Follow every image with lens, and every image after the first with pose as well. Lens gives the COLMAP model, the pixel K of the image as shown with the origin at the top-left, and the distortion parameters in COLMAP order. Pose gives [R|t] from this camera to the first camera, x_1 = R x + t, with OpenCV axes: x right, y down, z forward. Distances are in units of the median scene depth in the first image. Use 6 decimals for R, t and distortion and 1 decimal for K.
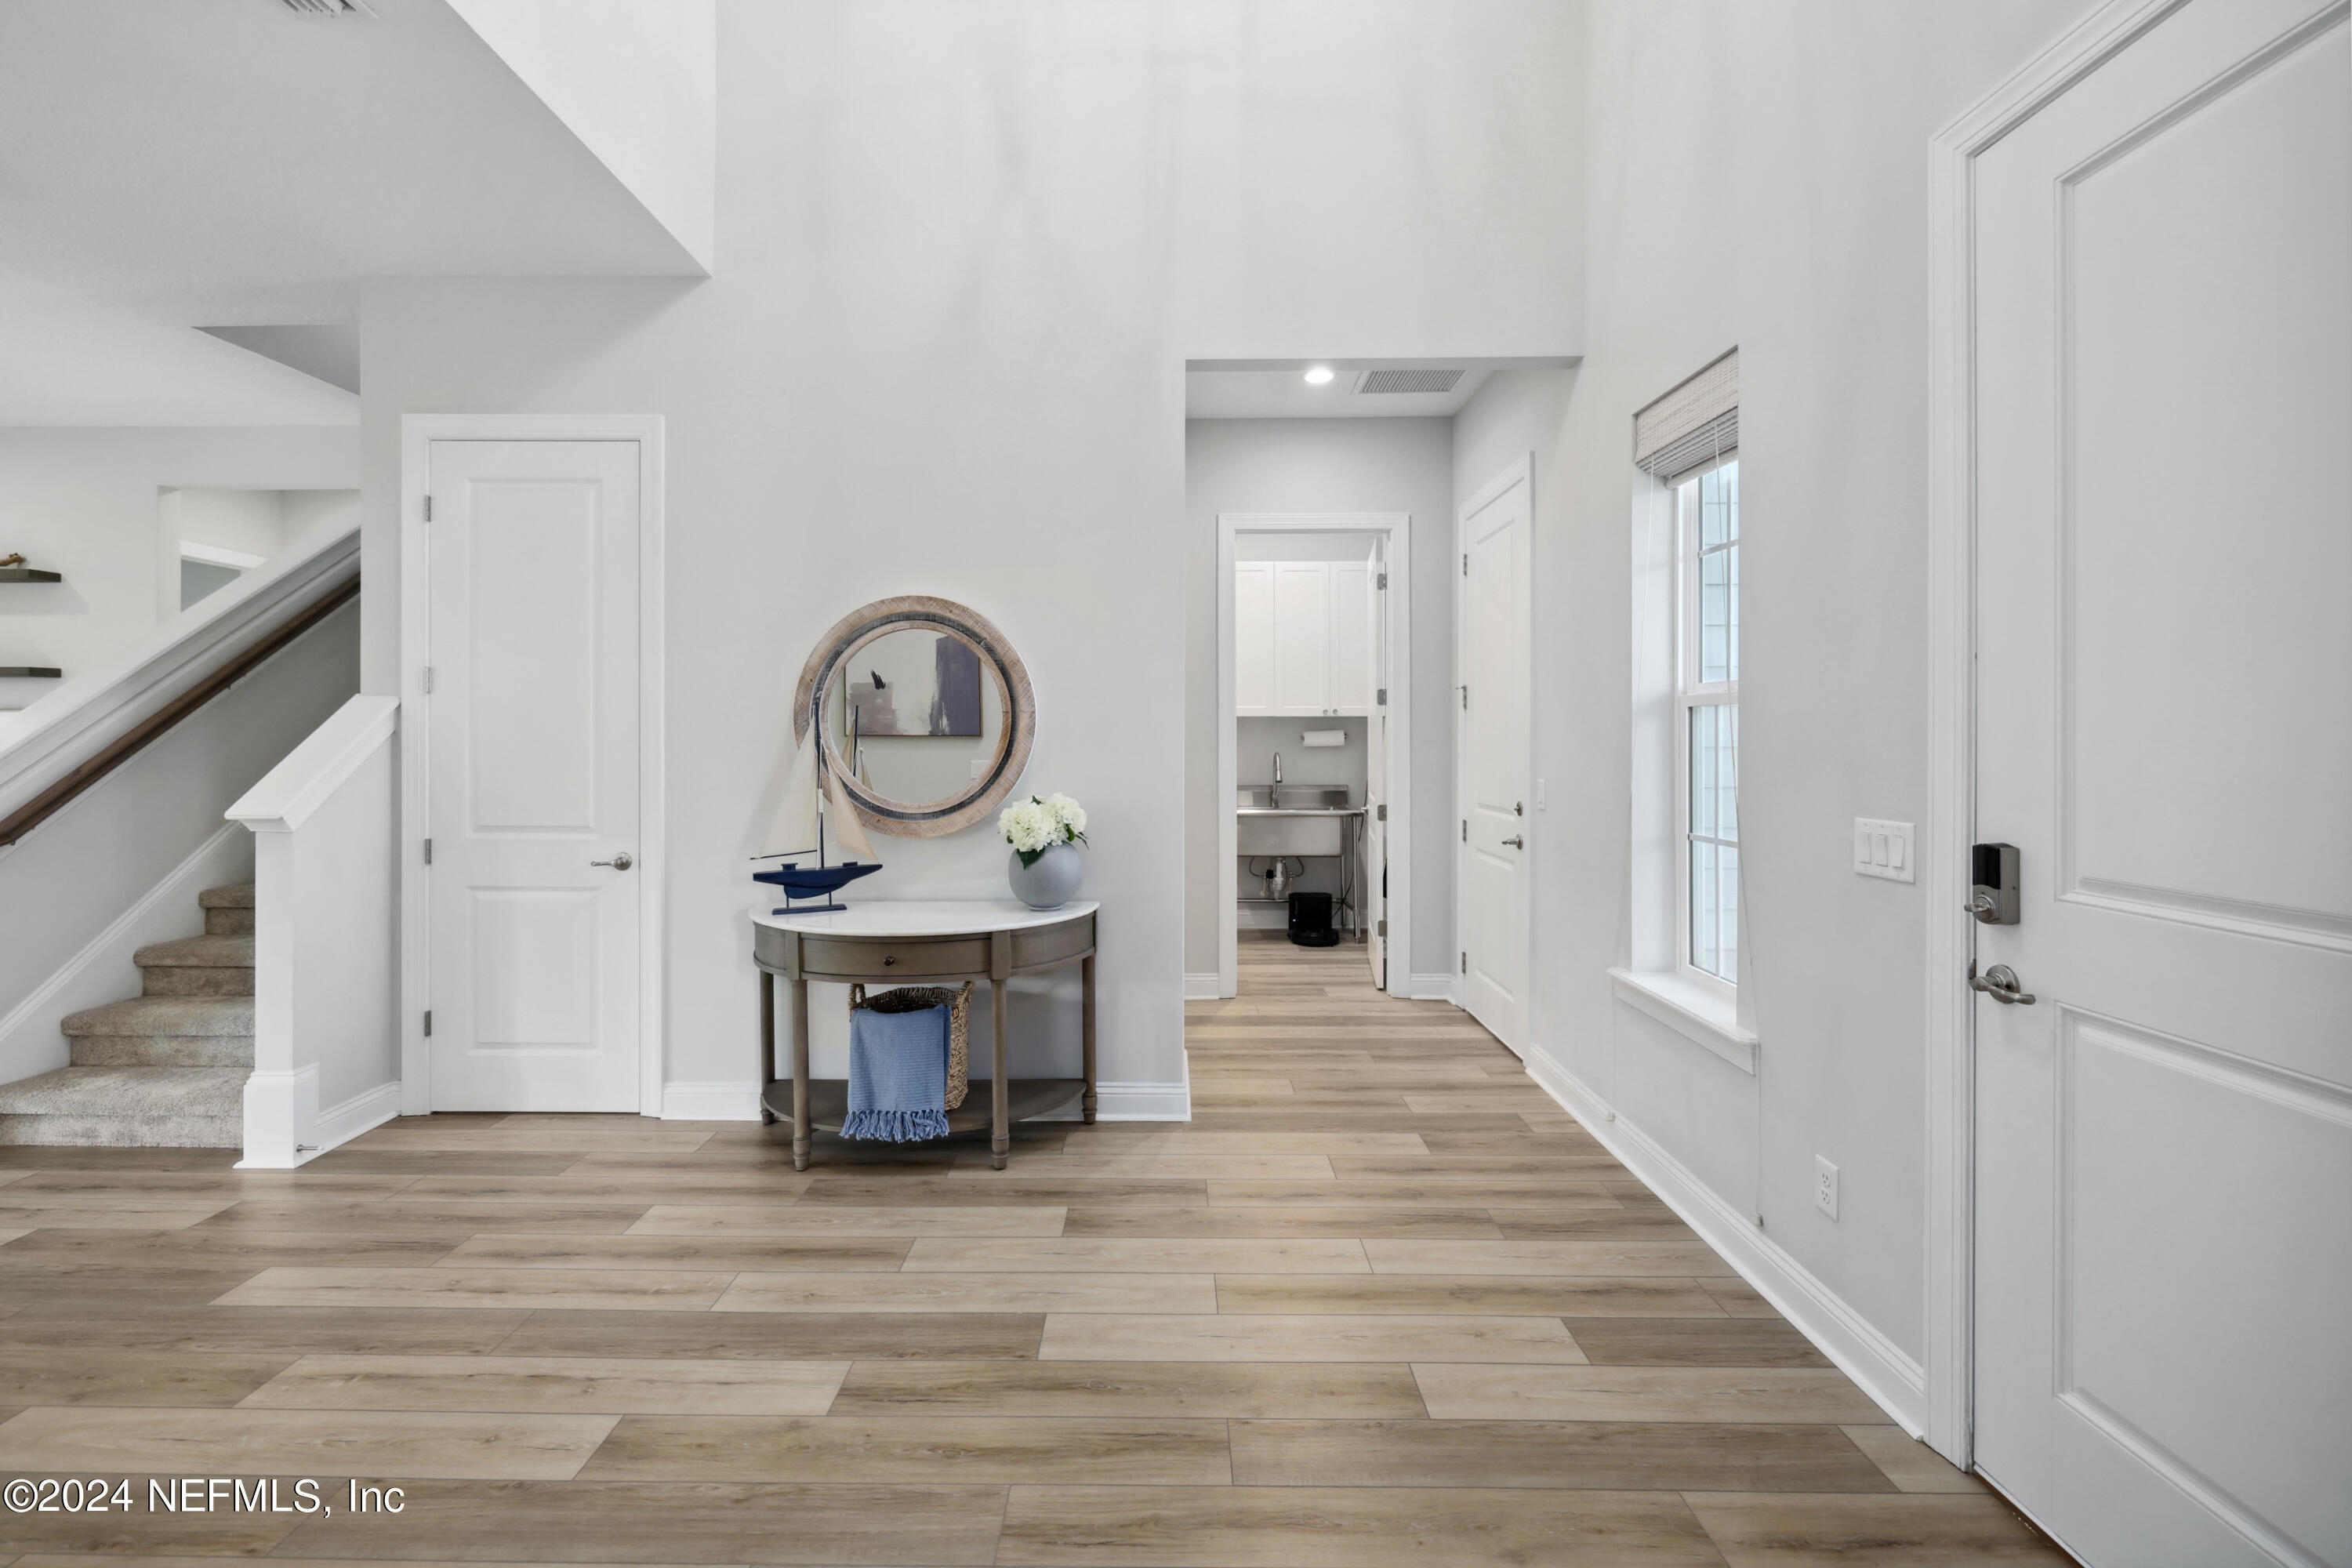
lens RADIAL K [[987.9, 0, 1157.8], [0, 987.9, 750.2], [0, 0, 1]] dist [-0.000487, 0.000106]
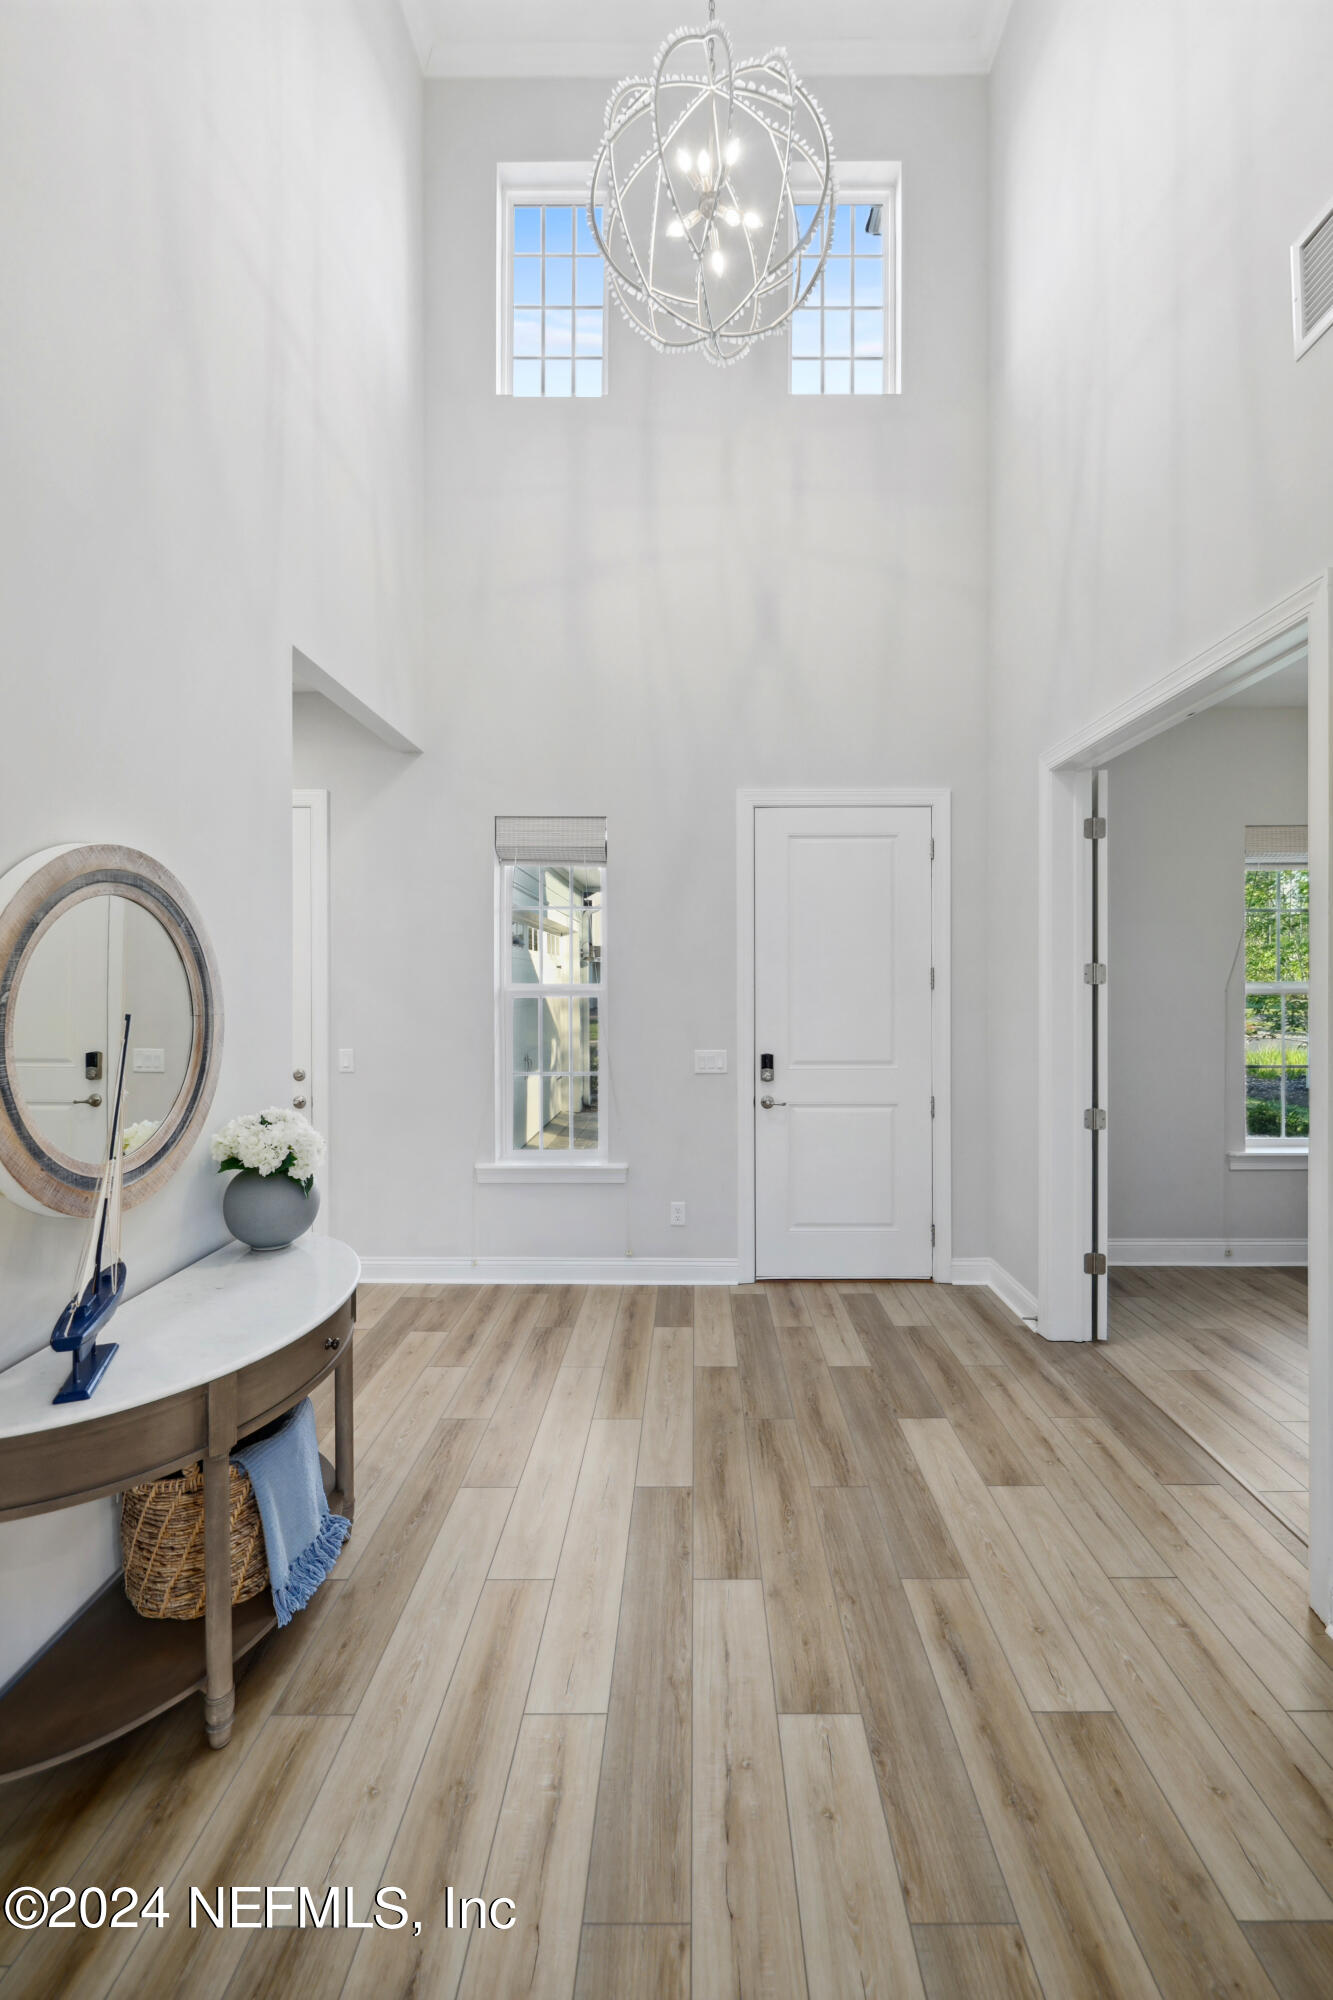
lens RADIAL K [[855.1, 0, 691.2], [0, 855.1, 987.1], [0, 0, 1]] dist [-0.001396, 0.000170]
pose [[-0.005784, -0.007121, 0.999958, -0.915991], [0.013990, 0.999876, 0.007202, -0.067331], [-0.999885, 0.014031, -0.005684, 0.690283]]
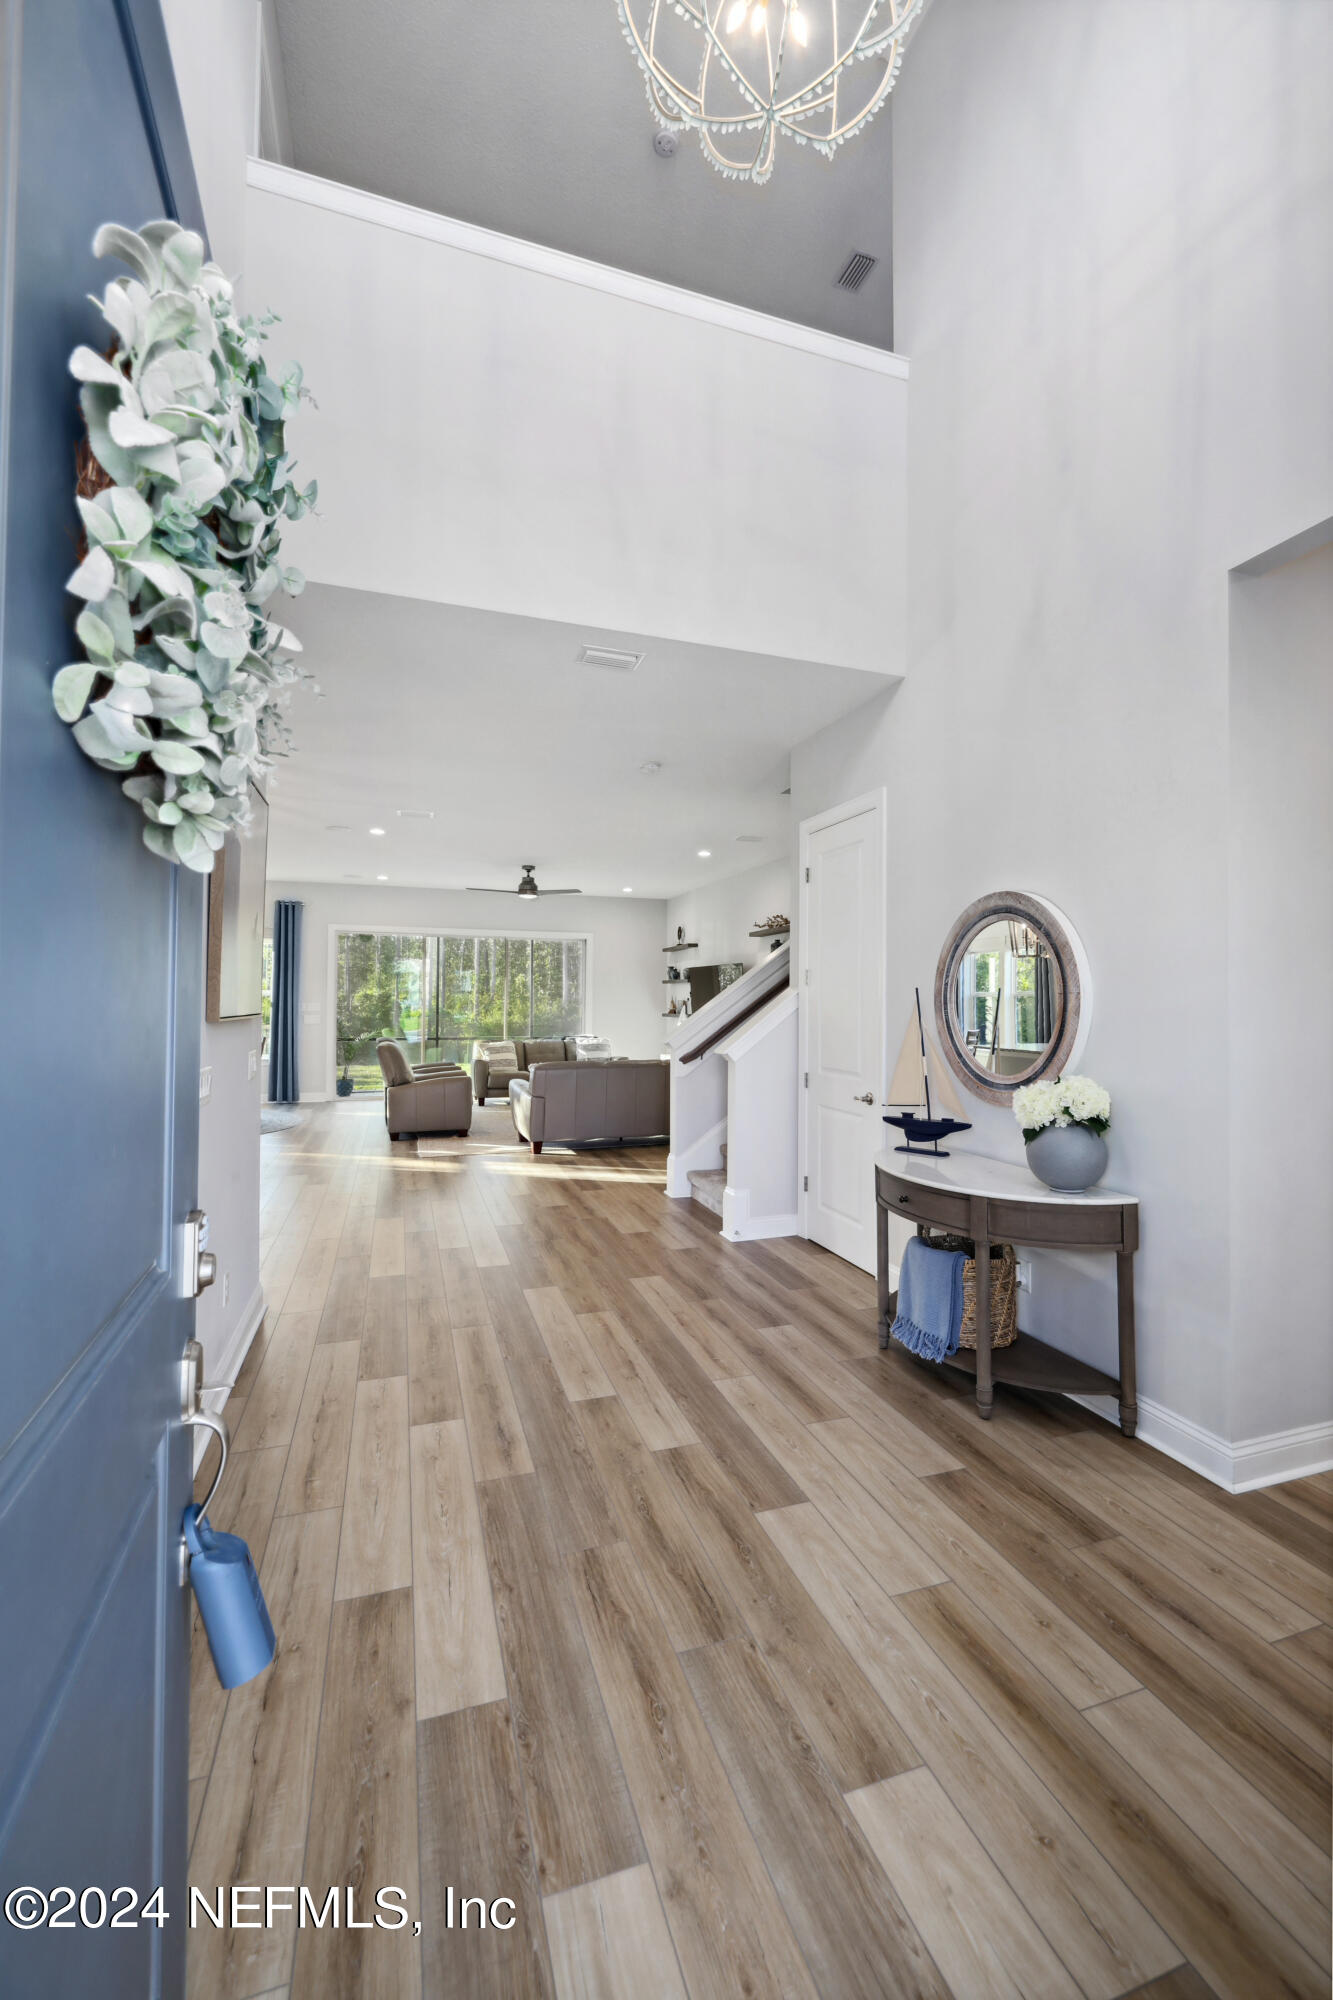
lens RADIAL K [[840.0, 0, 689.0], [0, 840.0, 986.3], [0, 0, 1]] dist [-0.000487, 0.000106]
pose [[0.336458, -0.017834, -0.941530, 0.604920], [-0.014778, 0.999598, -0.024215, -0.021157], [0.941583, 0.022061, 0.336059, 0.377325]]
